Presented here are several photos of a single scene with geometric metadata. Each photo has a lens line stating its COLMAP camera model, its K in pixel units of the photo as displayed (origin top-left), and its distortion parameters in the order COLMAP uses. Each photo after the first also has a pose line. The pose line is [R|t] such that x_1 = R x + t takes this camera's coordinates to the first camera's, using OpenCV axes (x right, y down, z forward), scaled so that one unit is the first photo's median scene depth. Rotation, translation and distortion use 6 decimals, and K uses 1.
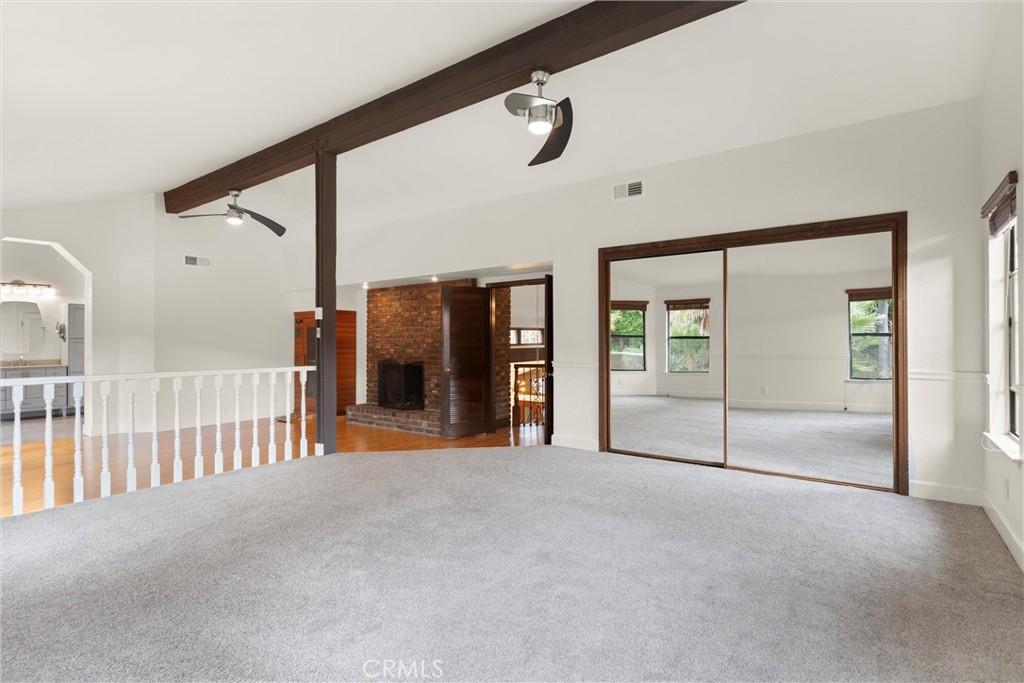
lens RADIAL K [[515.4, 0, 516.5], [0, 515.4, 335.3], [0, 0, 1]] dist [-0.002565, 0.001307]
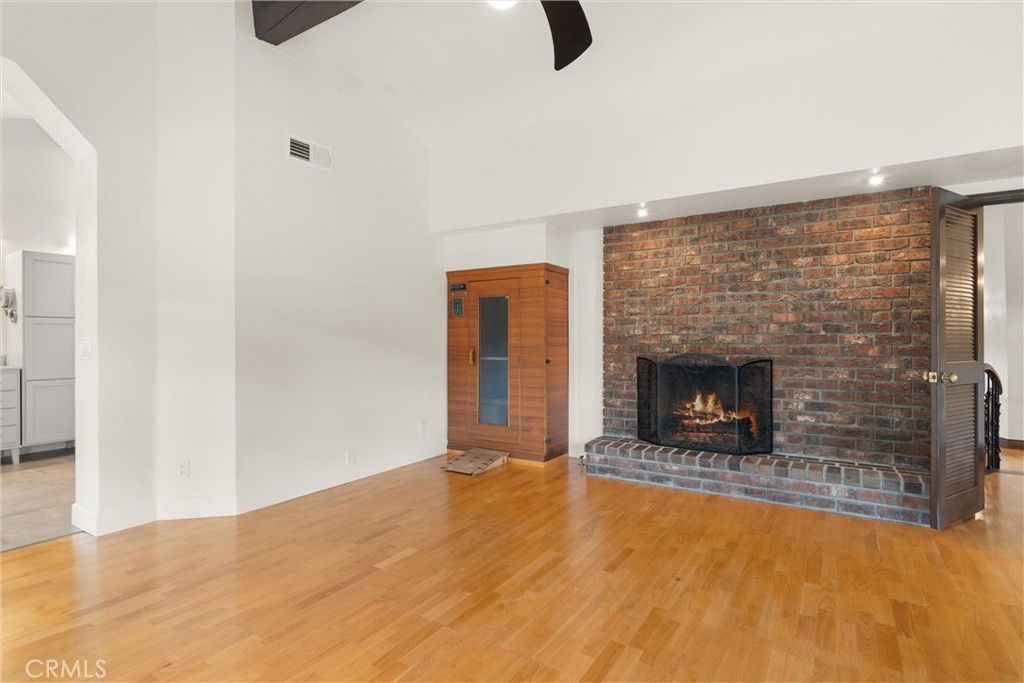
lens RADIAL K [[515.4, 0, 508.8], [0, 515.4, 338.2], [0, 0, 1]] dist [-0.002565, 0.001307]
pose [[0.997833, 0.001852, 0.065776, -0.457535], [-0.002451, 0.999956, 0.009027, 0.025680], [-0.065756, -0.009169, 0.997794, 0.493033]]
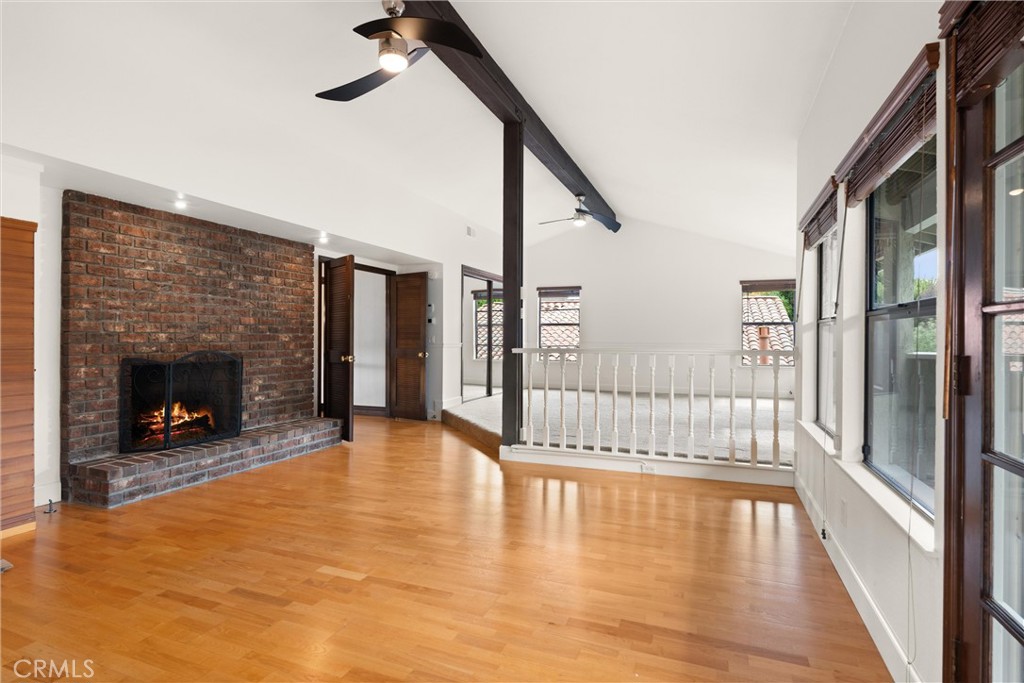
lens RADIAL K [[515.4, 0, 516.1], [0, 515.4, 335.5], [0, 0, 1]] dist [-0.002565, 0.001307]
pose [[-0.264612, 0.005447, 0.964340, -0.842503], [-0.013780, 0.999861, -0.009429, 0.029143], [-0.964257, -0.015783, -0.264500, 0.816797]]
